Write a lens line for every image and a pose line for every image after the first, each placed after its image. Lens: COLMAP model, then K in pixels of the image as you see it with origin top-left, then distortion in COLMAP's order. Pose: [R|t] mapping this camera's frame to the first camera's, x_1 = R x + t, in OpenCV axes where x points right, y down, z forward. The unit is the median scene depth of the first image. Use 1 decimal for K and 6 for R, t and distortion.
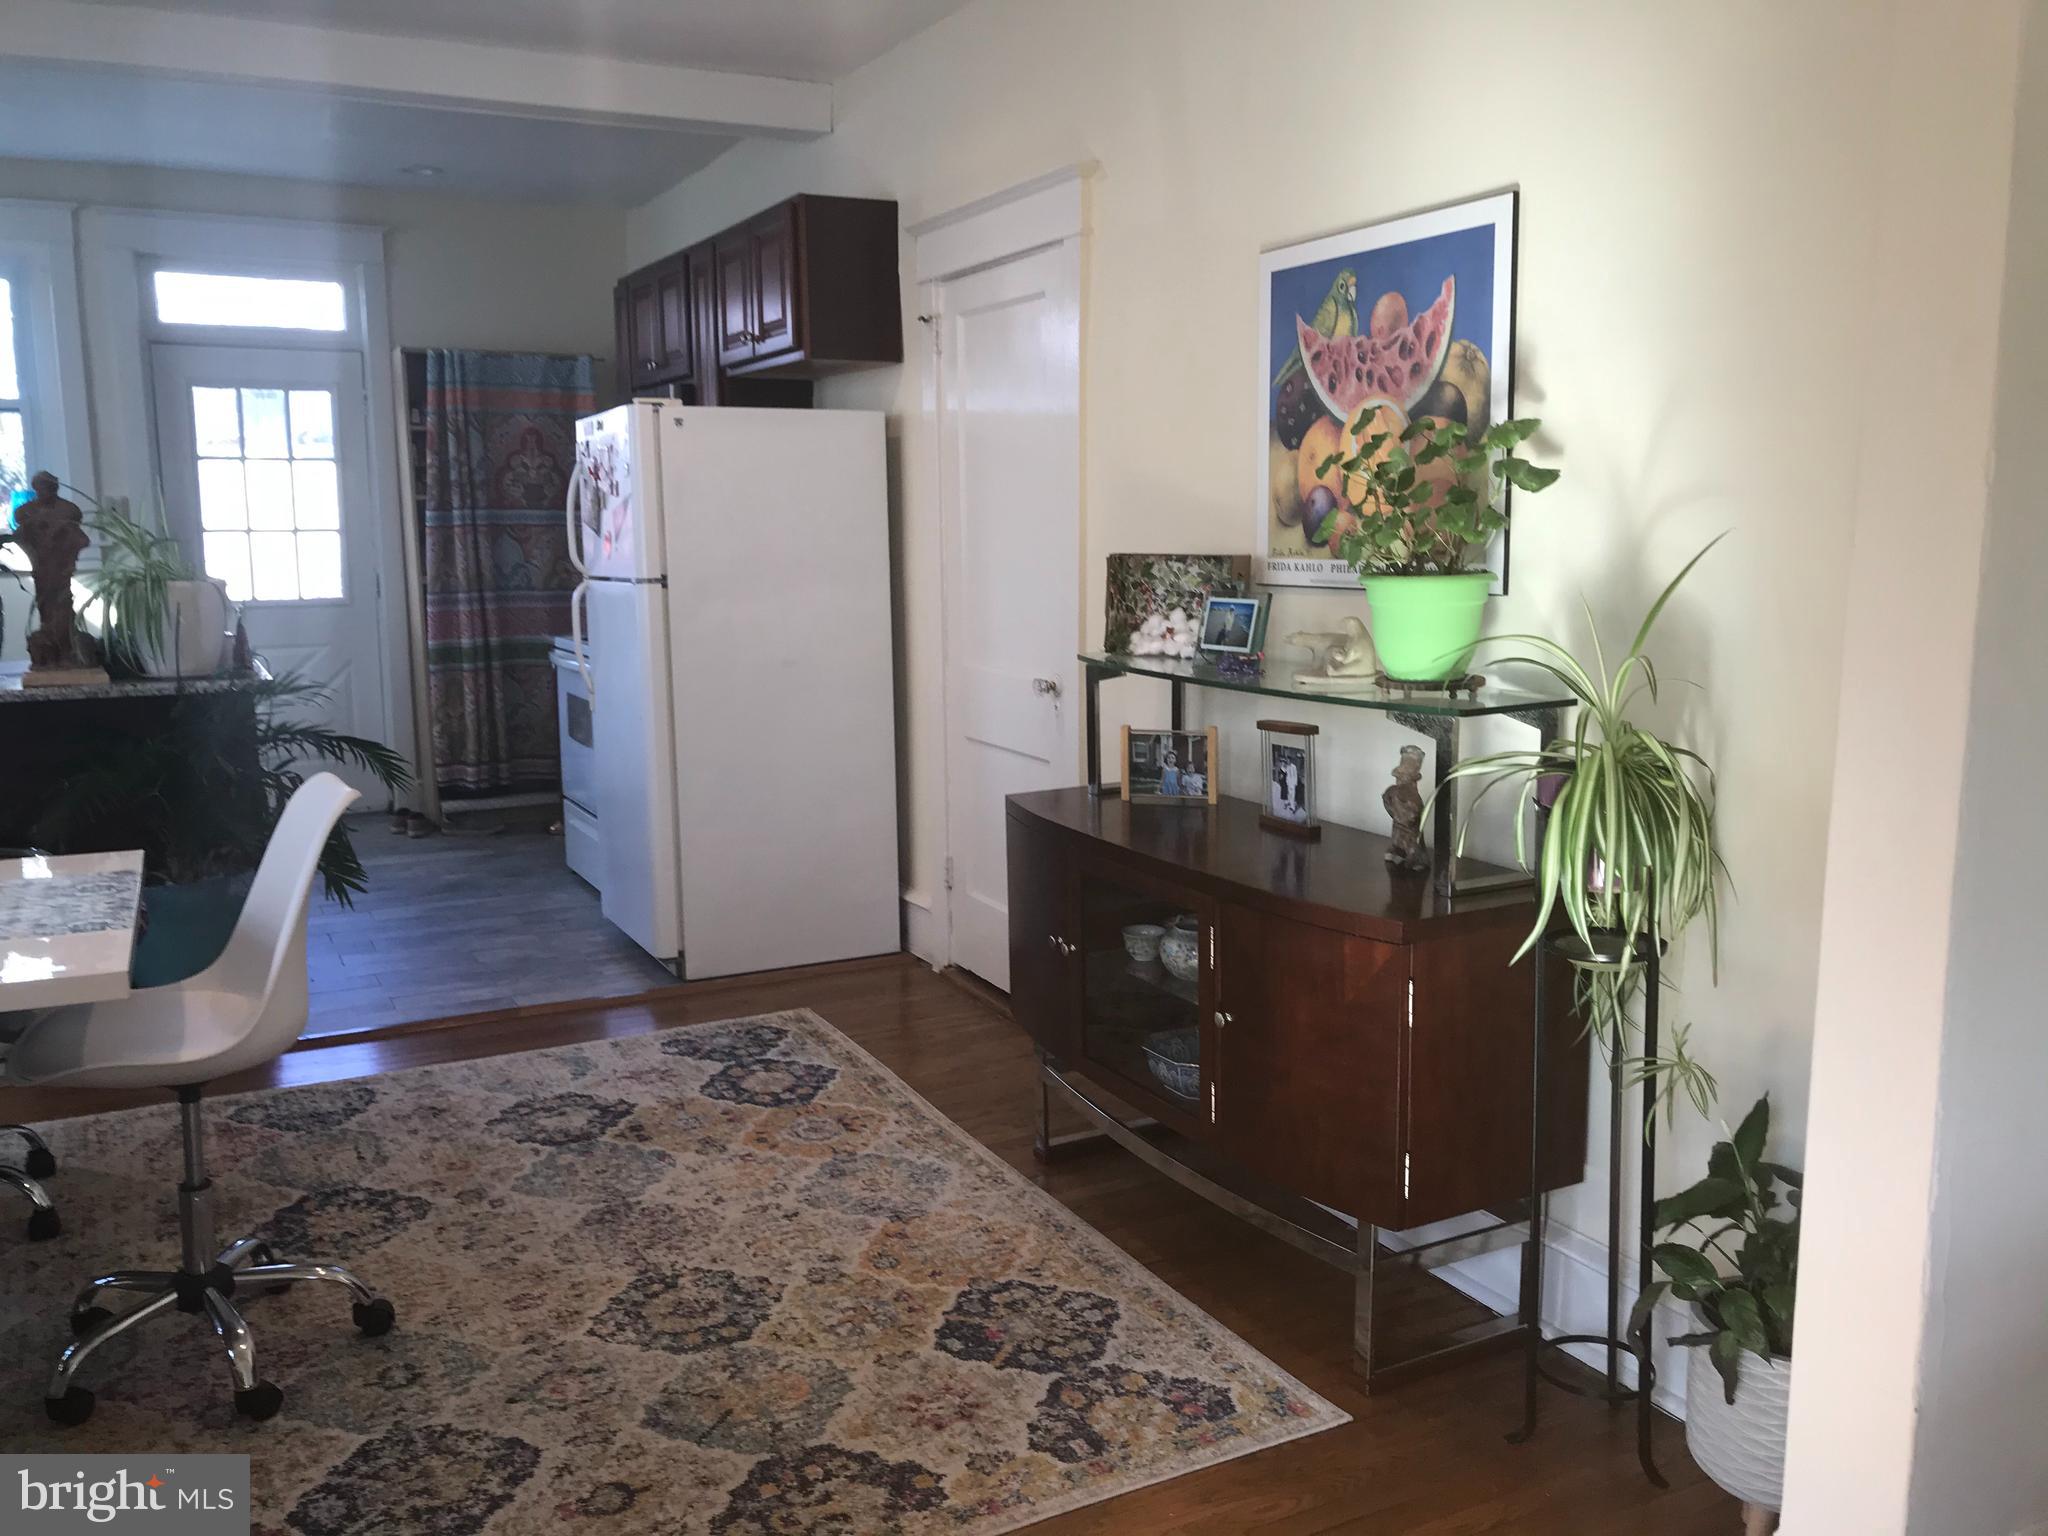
lens RADIAL K [[1675.1, 0, 1024.0], [0, 1675.1, 768.0], [0, 0, 1]] dist [0.002148, -0.005722]
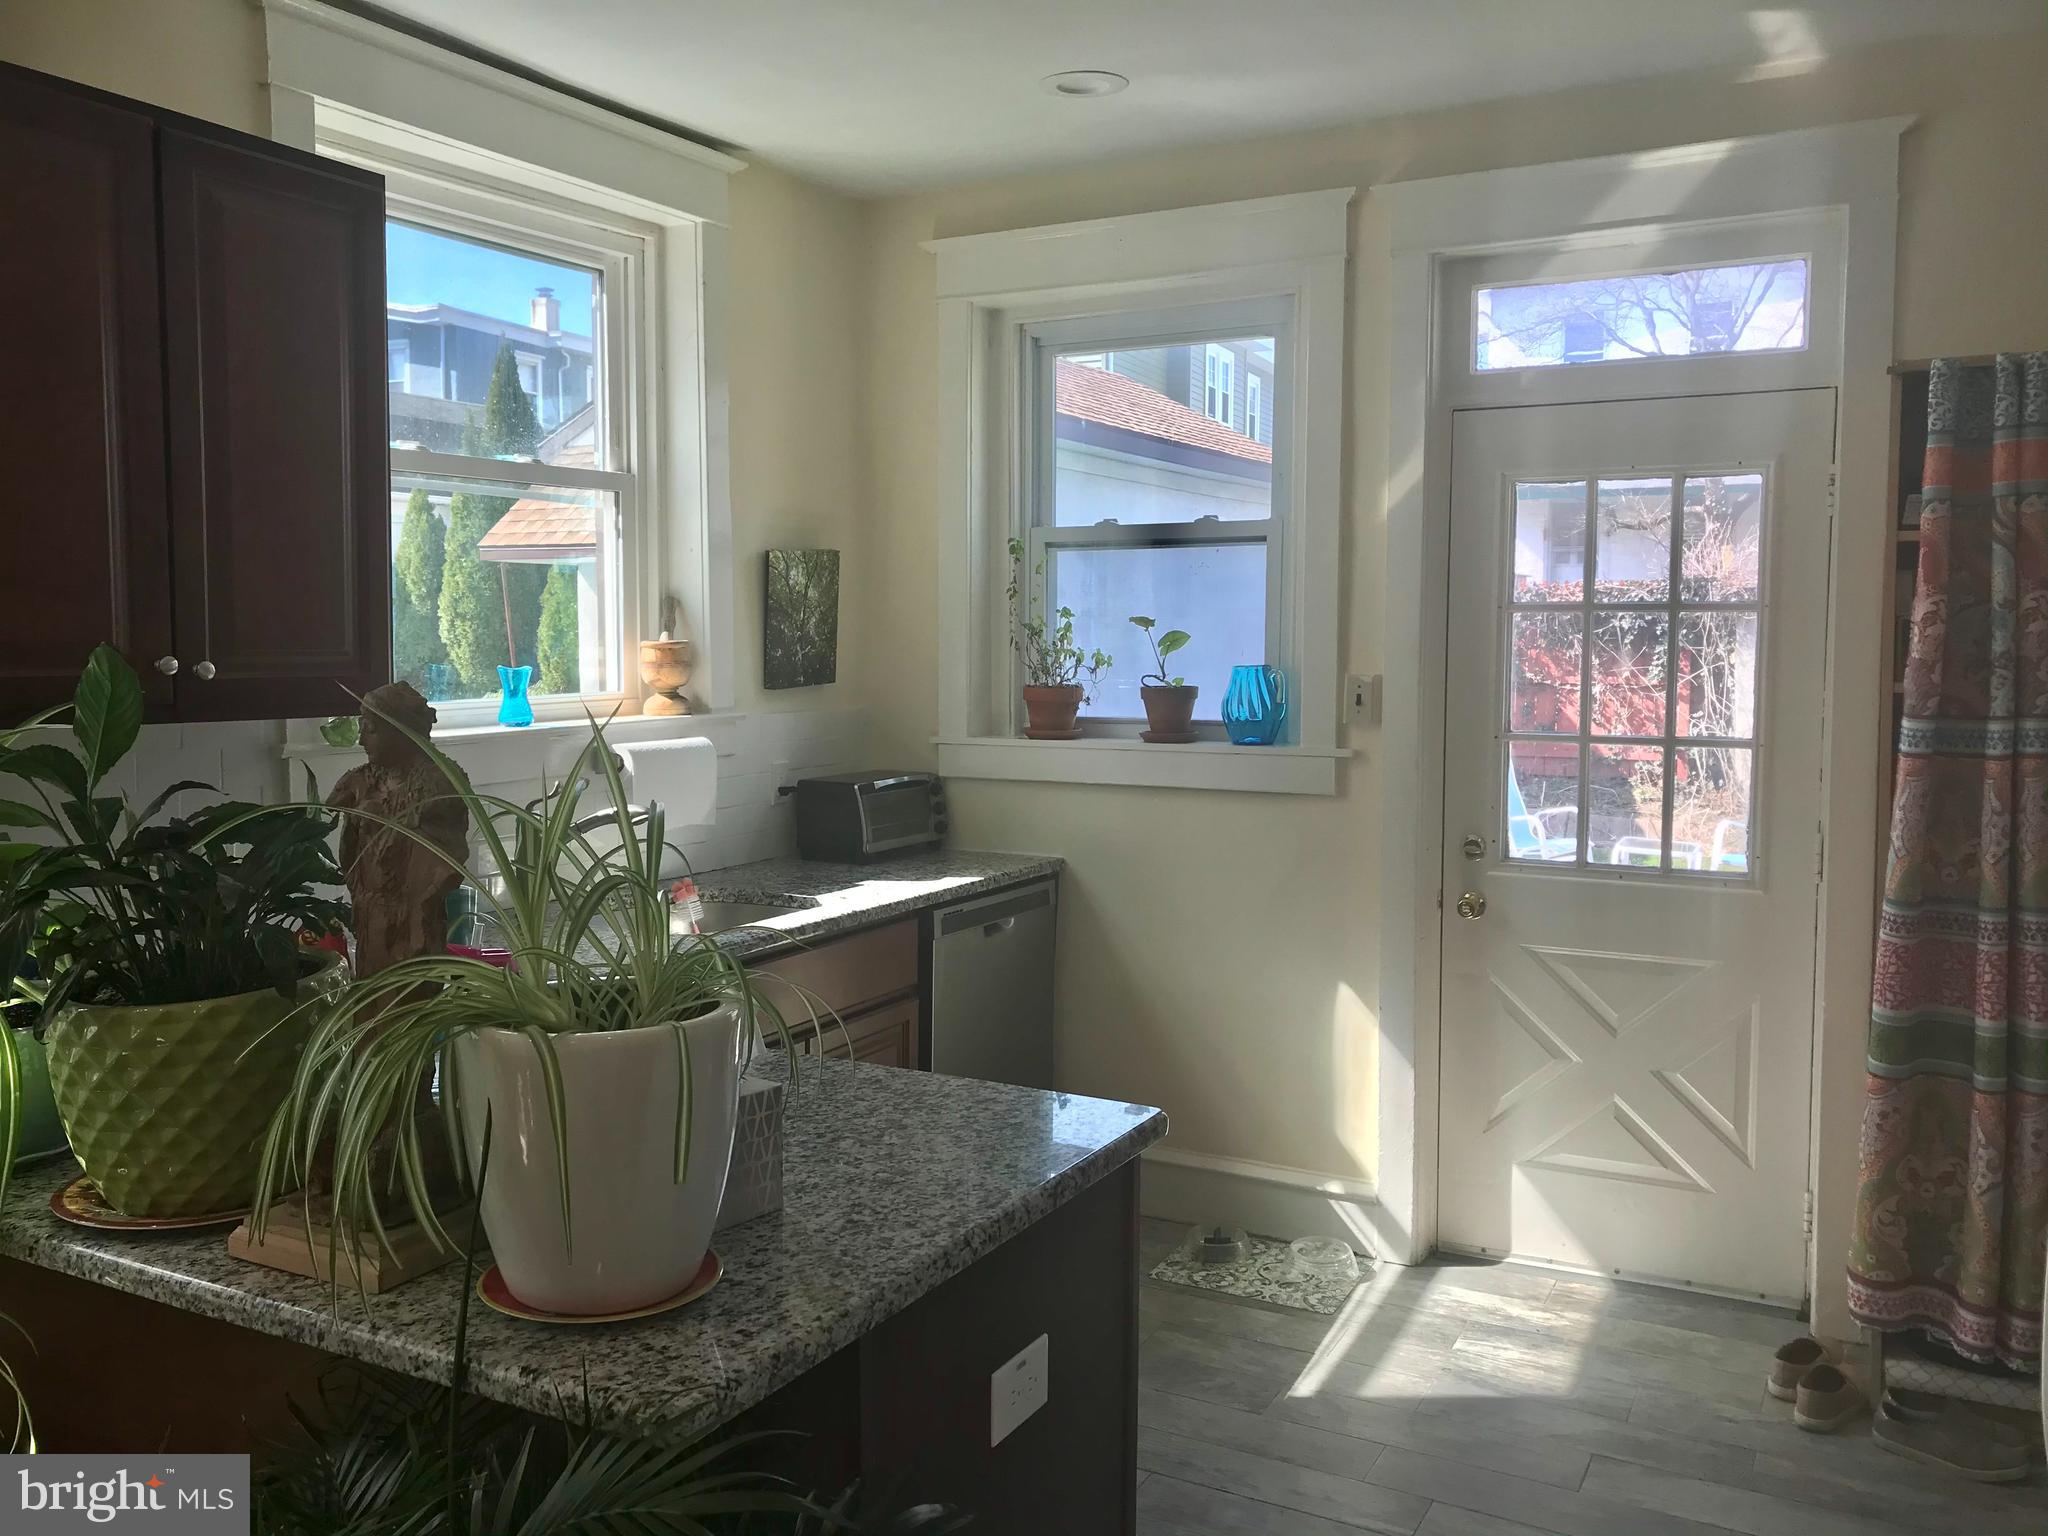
lens RADIAL K [[1675.1, 0, 1024.0], [0, 1675.1, 768.0], [0, 0, 1]] dist [0.002148, -0.005722]
pose [[0.563295, 0.068711, -0.823394, -0.239413], [-0.129996, 0.991495, -0.006193, -0.216267], [0.815966, 0.110527, 0.567436, 1.121140]]
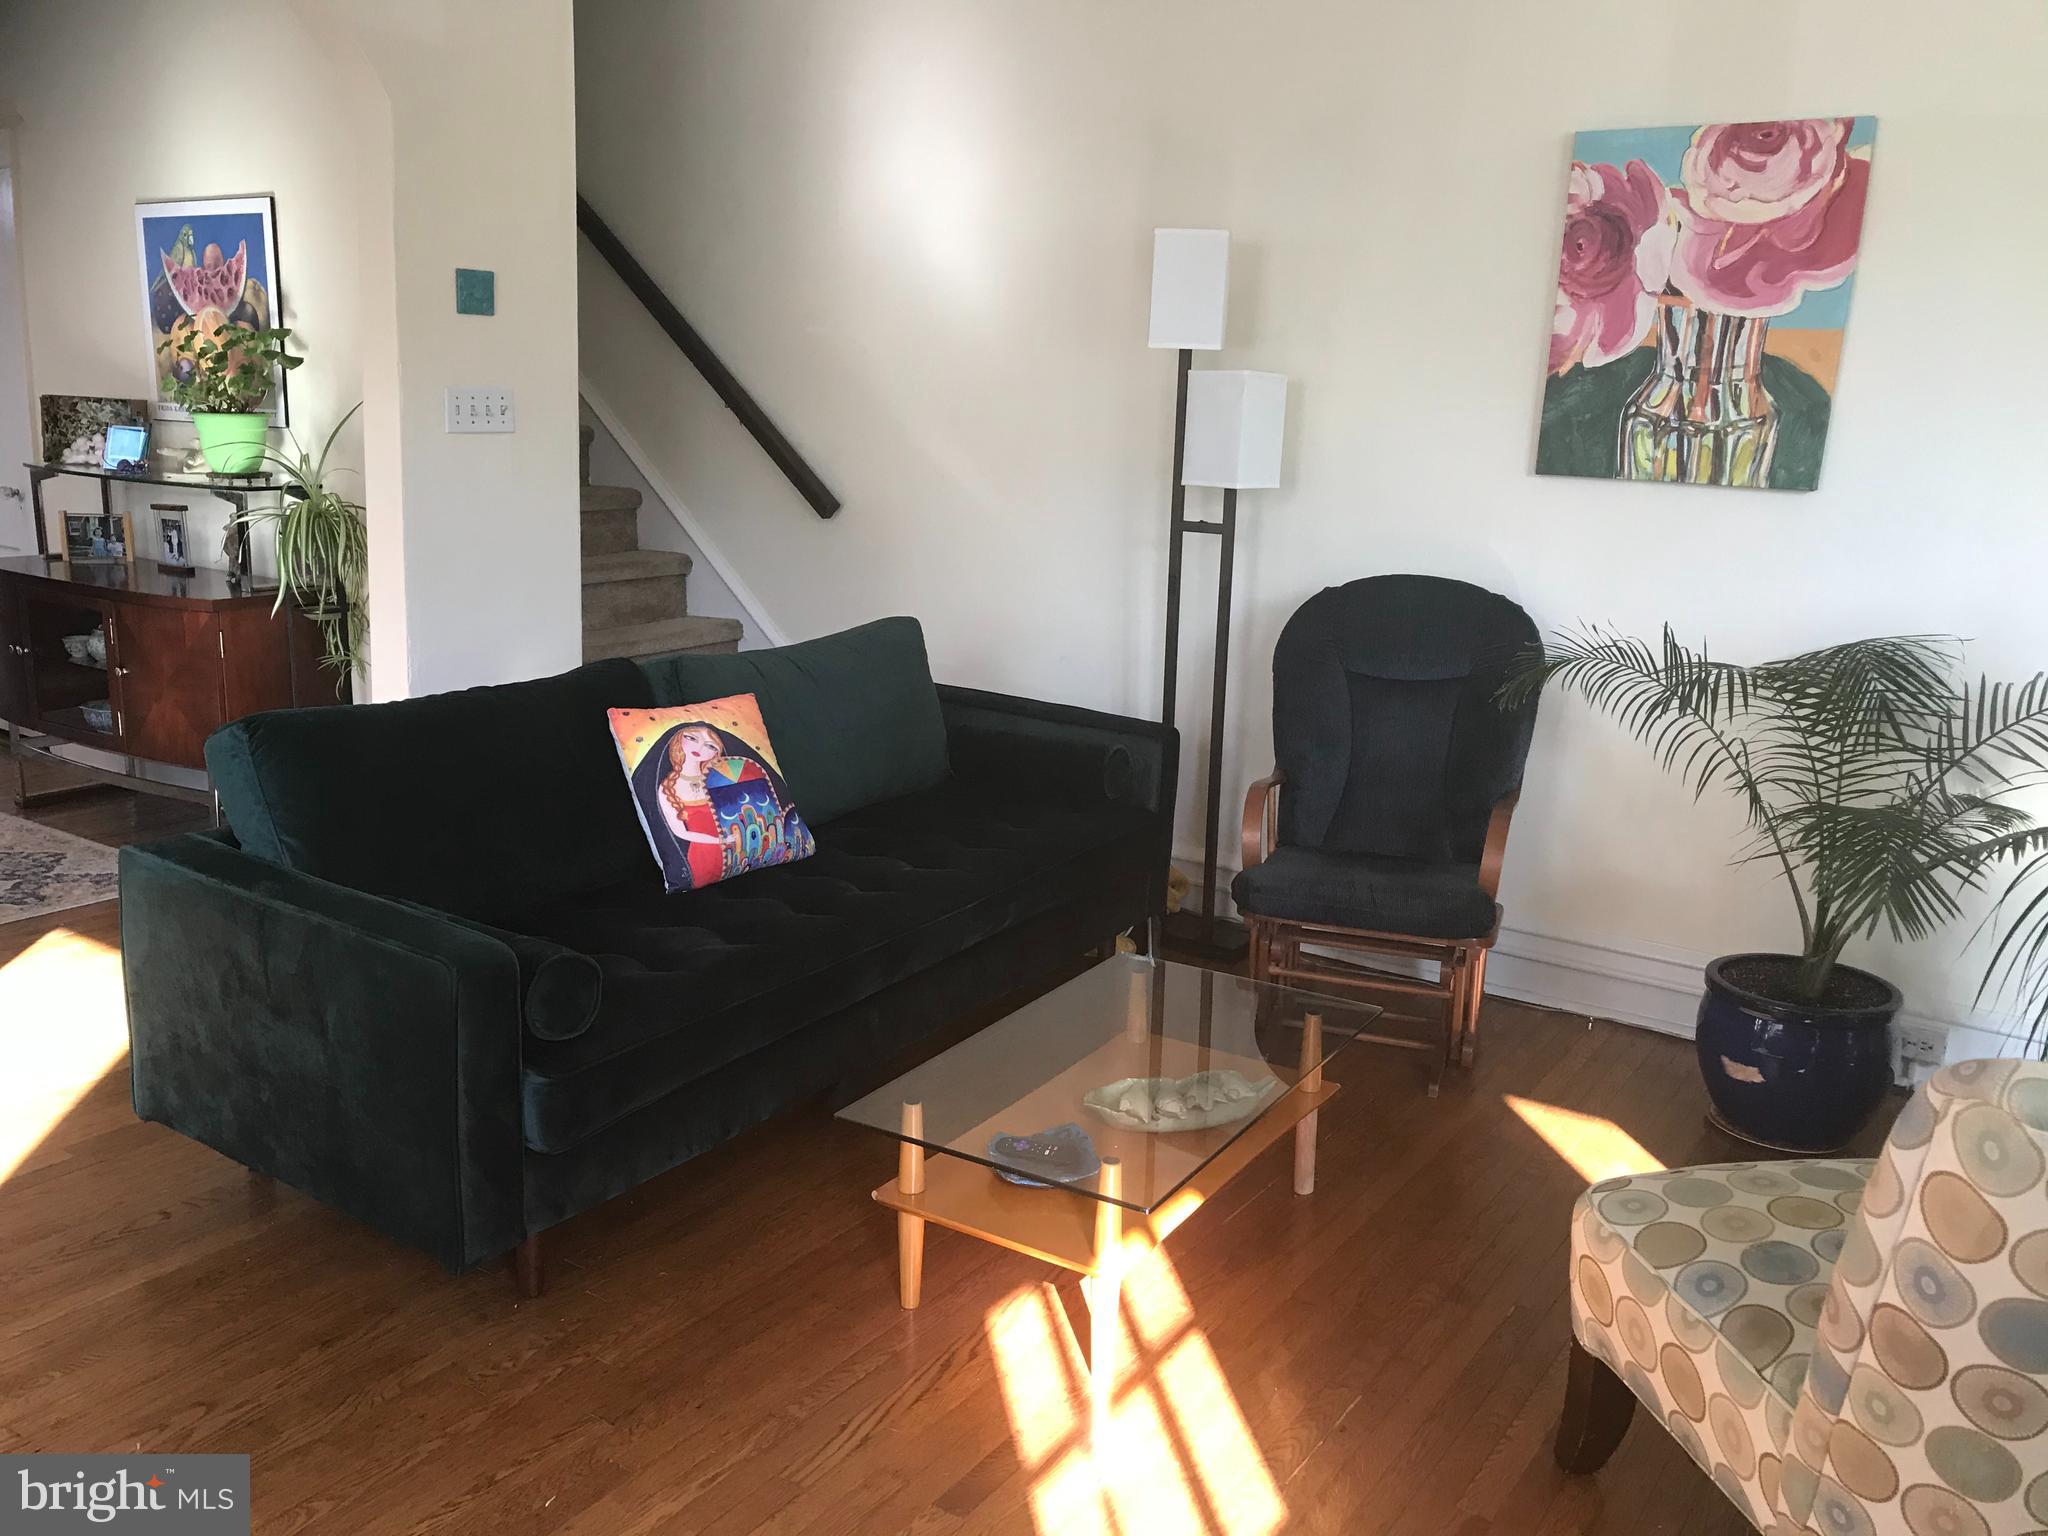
lens RADIAL K [[1596.1, 0, 1022.2], [0, 1596.1, 757.6], [0, 0, 1]] dist [0.007176, 0.004974]
pose [[0.862956, -0.061710, 0.501496, 0.073891], [0.023981, 0.996398, 0.081342, 0.106121], [-0.504709, -0.058168, 0.861328, -0.737344]]
